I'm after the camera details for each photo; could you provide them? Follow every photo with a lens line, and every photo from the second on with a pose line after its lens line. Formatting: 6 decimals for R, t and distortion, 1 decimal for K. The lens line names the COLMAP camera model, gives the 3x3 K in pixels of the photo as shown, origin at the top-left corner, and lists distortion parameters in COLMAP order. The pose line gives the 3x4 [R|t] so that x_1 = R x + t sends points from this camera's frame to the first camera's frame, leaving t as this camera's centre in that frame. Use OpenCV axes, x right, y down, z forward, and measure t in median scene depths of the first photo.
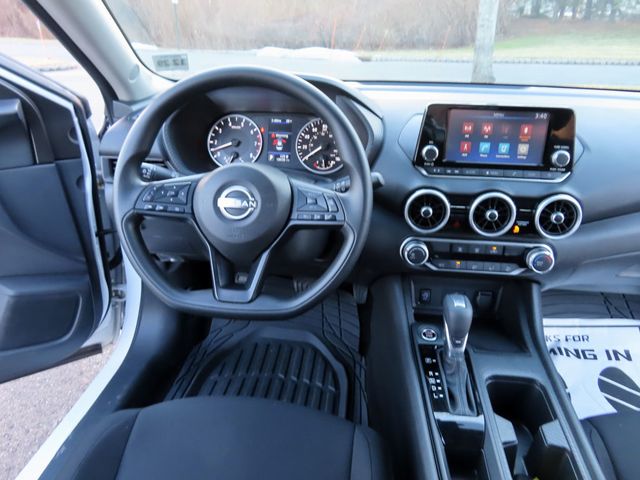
lens RADIAL K [[454.5, 0, 323.8], [0, 454.5, 241.7], [0, 0, 1]] dist [-0.011883, 0.008364]
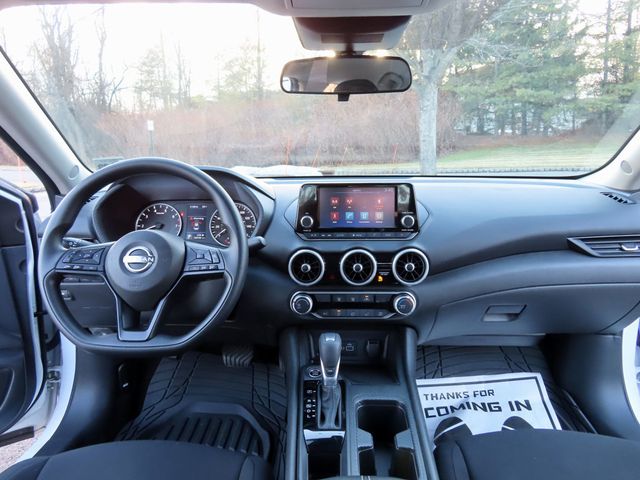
lens RADIAL K [[454.5, 0, 323.2], [0, 454.5, 244.0], [0, 0, 1]] dist [-0.011883, 0.008364]
pose [[0.997441, -0.039562, 0.059547, 0.164280], [0.052248, 0.971913, -0.229466, 0.126524], [-0.048796, 0.231990, 0.971493, -0.170453]]
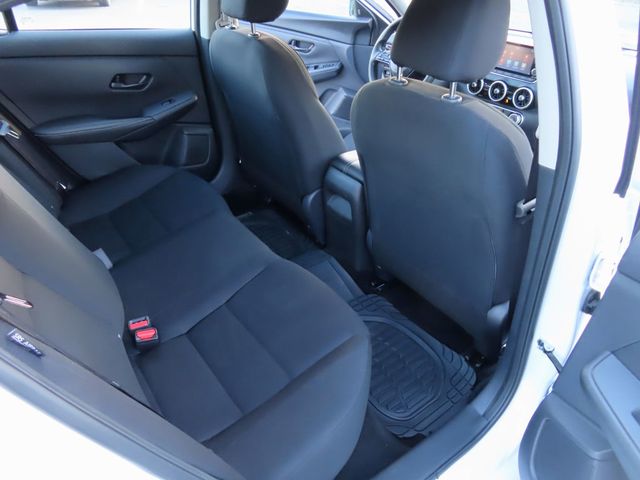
lens RADIAL K [[454.5, 0, 322.4], [0, 454.5, 245.4], [0, 0, 1]] dist [-0.011883, 0.008364]
pose [[0.666321, 0.421331, -0.615221, 1.227078], [-0.353882, 0.904909, 0.236447, 0.337284], [0.656341, 0.060166, 0.752062, -1.021434]]
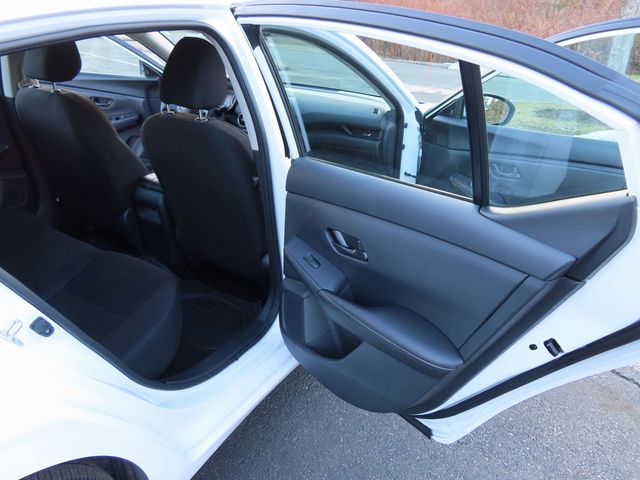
lens RADIAL K [[454.5, 0, 320.0], [0, 454.5, 245.1], [0, 0, 1]] dist [-0.011883, 0.008364]
pose [[0.896575, 0.220540, -0.384077, 1.749458], [-0.224805, 0.973797, 0.034385, 0.459350], [0.381596, 0.055514, 0.922661, -1.392773]]
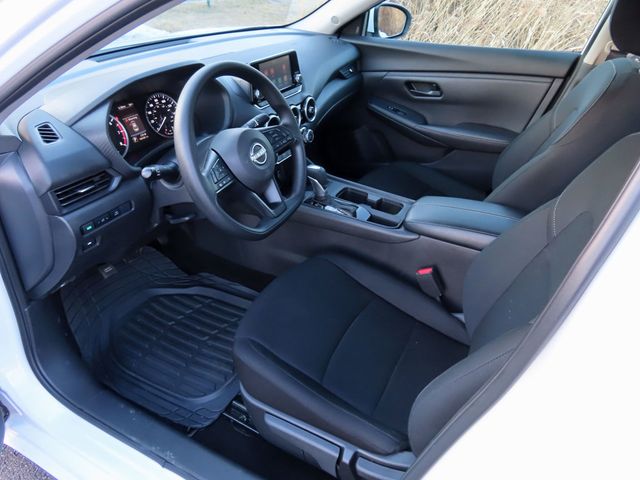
lens RADIAL K [[454.5, 0, 316.9], [0, 454.5, 239.4], [0, 0, 1]] dist [-0.011883, 0.008364]
pose [[0.390228, -0.501853, 0.771923, -0.952550], [0.383700, 0.850761, 0.359137, -0.207541], [-0.836957, 0.156042, 0.524552, 0.059741]]
